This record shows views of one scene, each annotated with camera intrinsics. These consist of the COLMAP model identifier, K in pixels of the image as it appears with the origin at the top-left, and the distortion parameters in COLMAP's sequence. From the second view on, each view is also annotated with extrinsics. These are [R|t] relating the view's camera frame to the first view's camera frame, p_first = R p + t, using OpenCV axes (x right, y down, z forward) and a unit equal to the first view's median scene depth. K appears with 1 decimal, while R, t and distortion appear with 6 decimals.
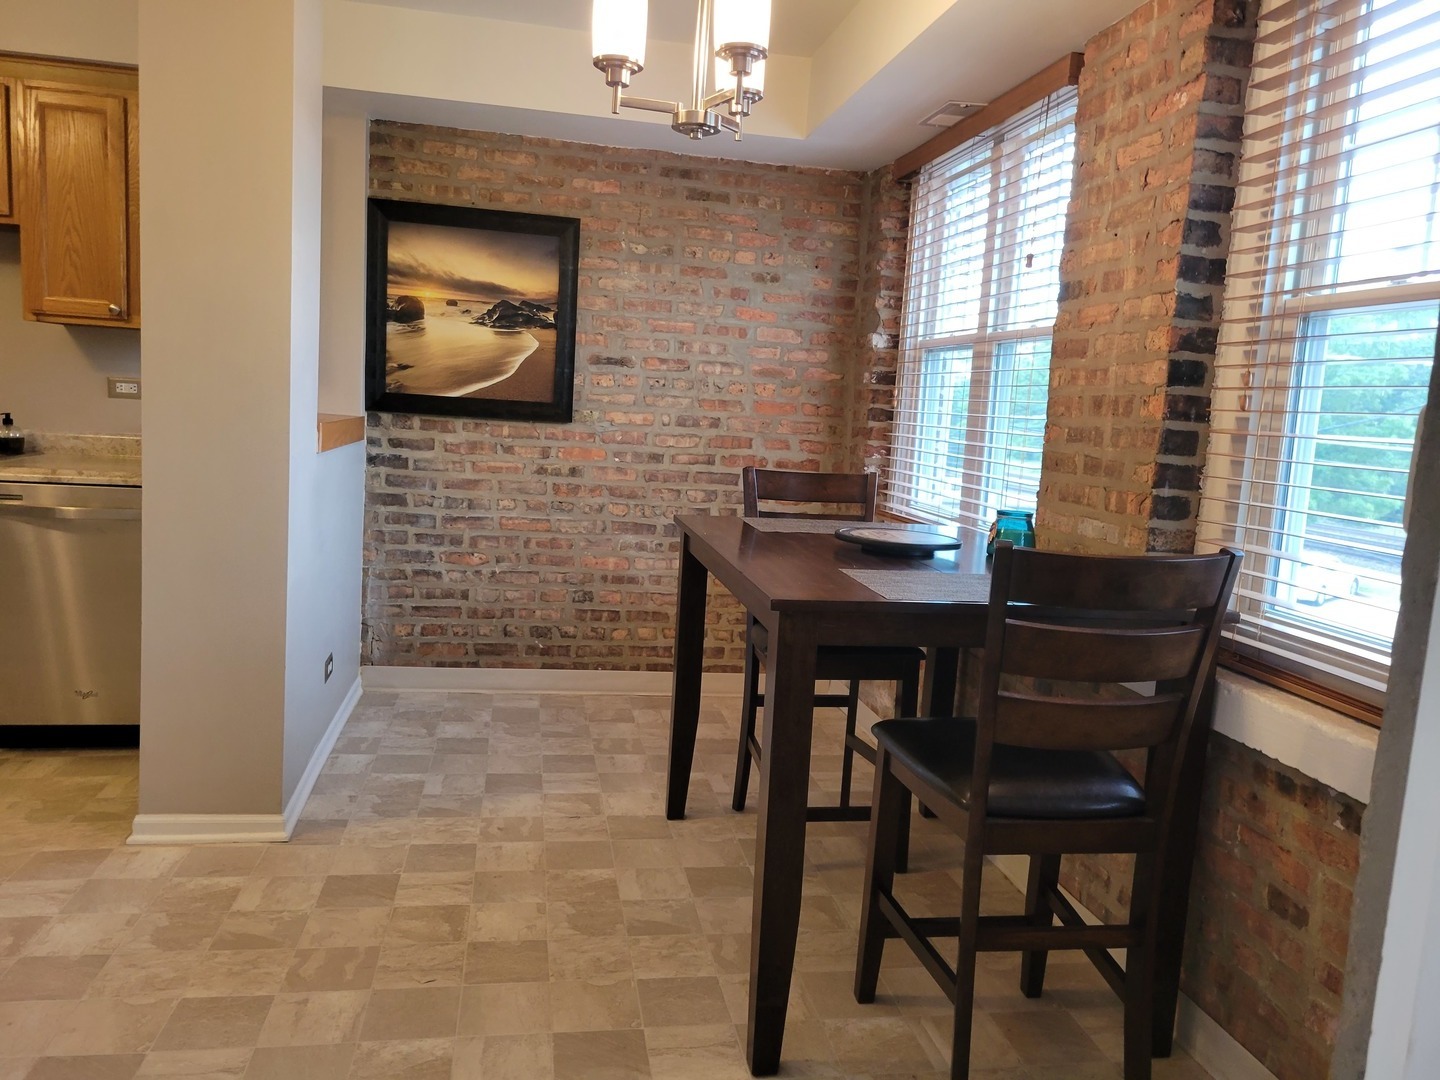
lens RADIAL K [[1088.8, 0, 708.9], [0, 1088.8, 535.6], [0, 0, 1]] dist [0.041911, -0.006603]
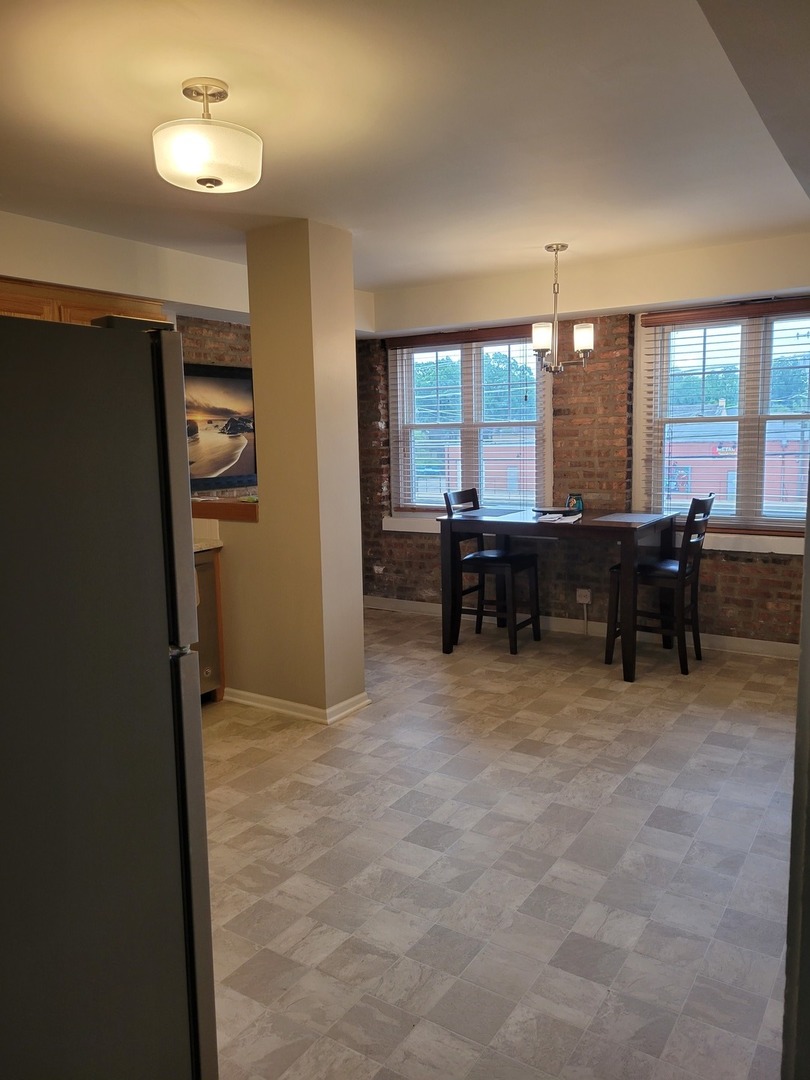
lens RADIAL K [[816.6, 0, 413.6], [0, 816.6, 540.3], [0, 0, 1]] dist [0.041911, -0.006603]
pose [[0.674634, -0.174097, 0.717327, -1.132354], [0.153032, 0.983662, 0.094812, -0.124845], [-0.722115, 0.045810, 0.690255, -0.099886]]
